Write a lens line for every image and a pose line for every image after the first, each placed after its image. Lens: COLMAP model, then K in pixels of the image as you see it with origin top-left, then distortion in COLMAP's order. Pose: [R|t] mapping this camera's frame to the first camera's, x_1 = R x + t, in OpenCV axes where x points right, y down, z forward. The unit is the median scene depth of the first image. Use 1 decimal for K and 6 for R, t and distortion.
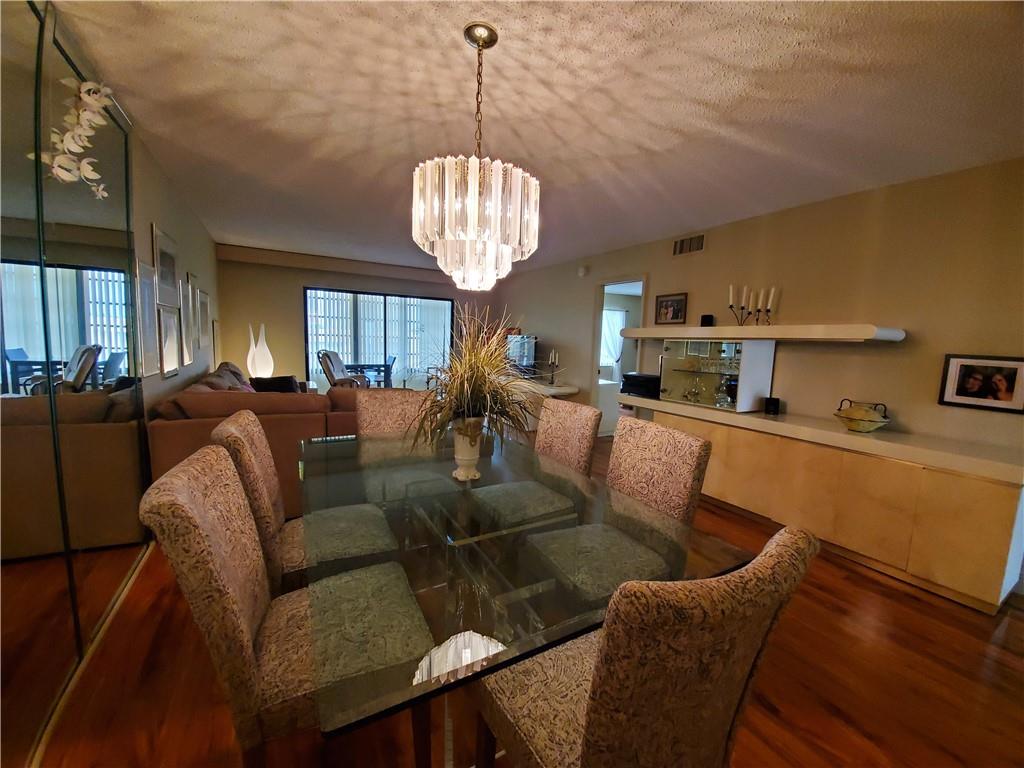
lens RADIAL K [[405.0, 0, 523.8], [0, 405.0, 389.0], [0, 0, 1]] dist [0.014219, -0.017990]
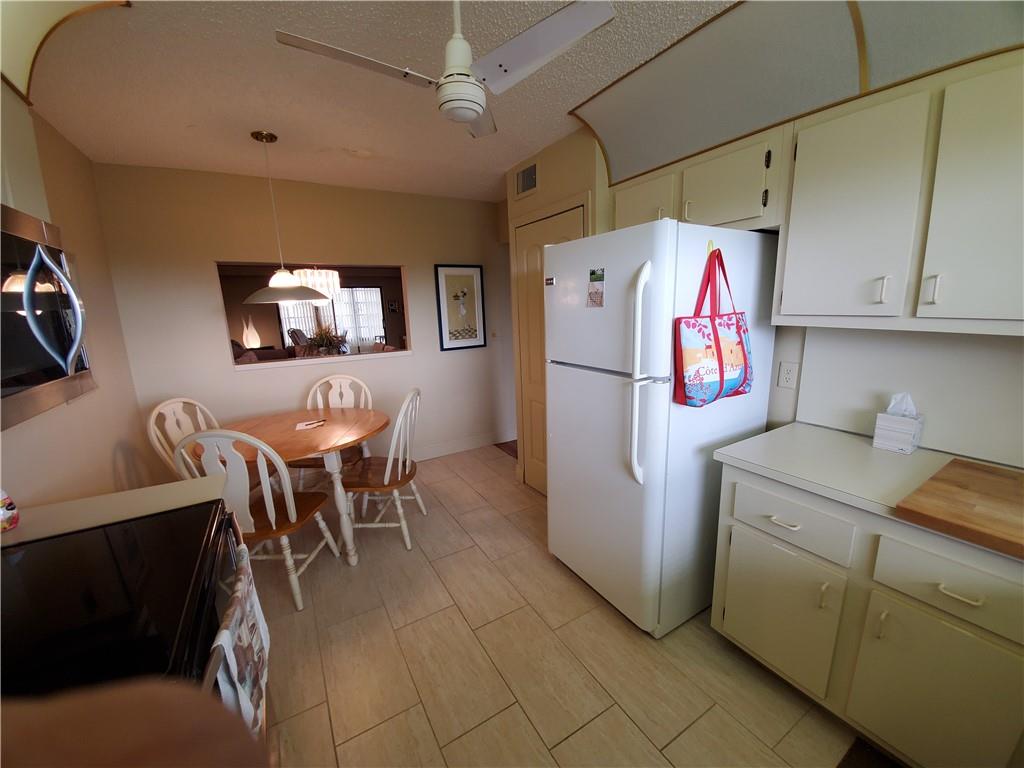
lens RADIAL K [[405.0, 0, 523.8], [0, 405.0, 389.0], [0, 0, 1]] dist [0.014219, -0.017990]
pose [[0.997557, -0.069205, 0.009492, 0.784025], [0.068110, 0.993811, 0.087758, 0.123786], [-0.015507, -0.086898, 0.996097, -1.250293]]
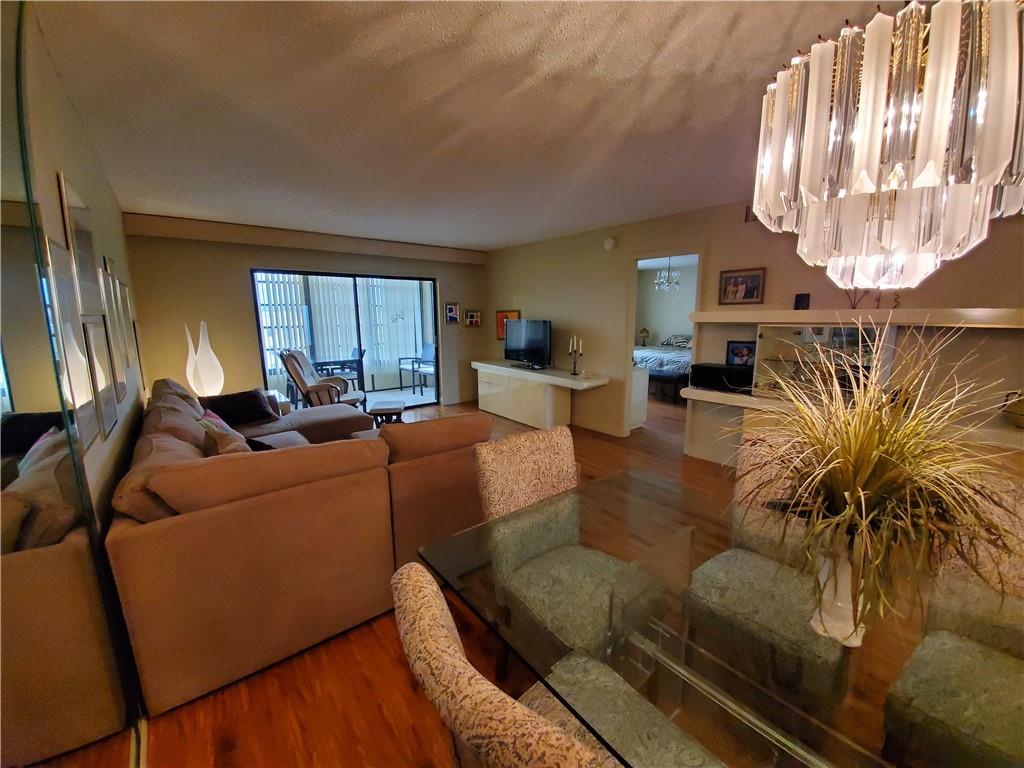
lens RADIAL K [[405.0, 0, 523.8], [0, 405.0, 389.0], [0, 0, 1]] dist [0.014219, -0.017990]
pose [[0.985273, -0.071129, 0.155491, -0.378900], [0.060875, 0.995705, 0.069751, -0.107221], [-0.159785, -0.059258, 0.985372, 0.328908]]
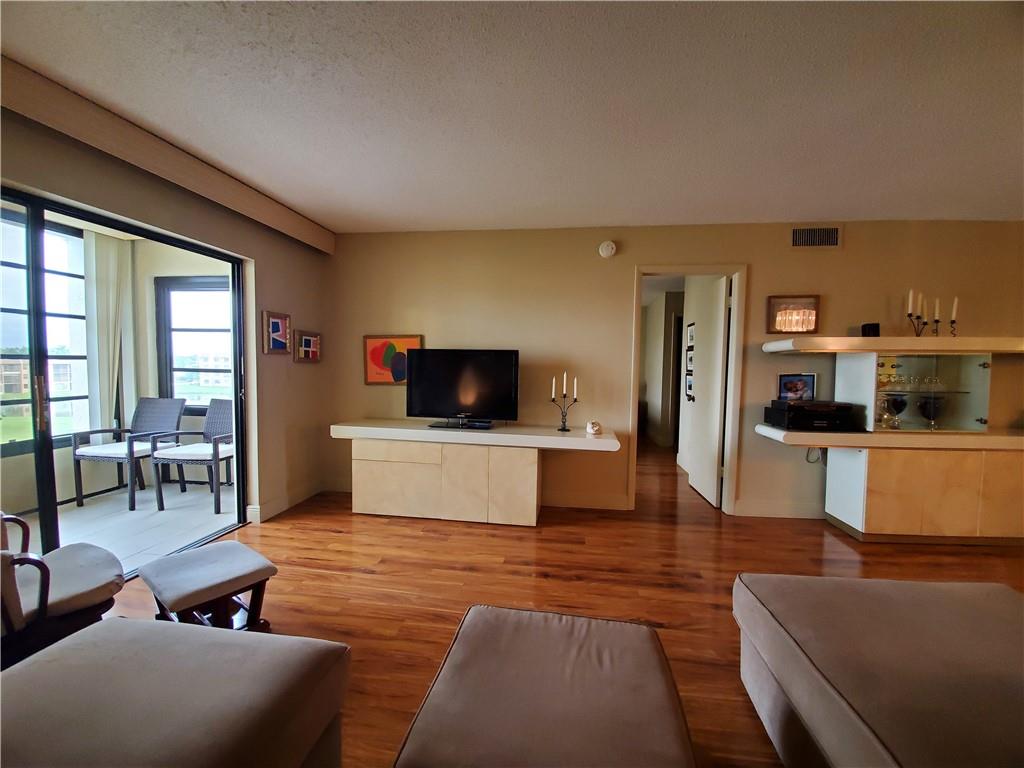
lens RADIAL K [[405.0, 0, 523.8], [0, 405.0, 389.0], [0, 0, 1]] dist [0.014219, -0.017990]
pose [[0.611261, -0.070715, 0.788263, -0.908143], [0.105016, 0.994440, 0.007776, -0.178355], [-0.784431, 0.078027, 0.615289, 1.458579]]
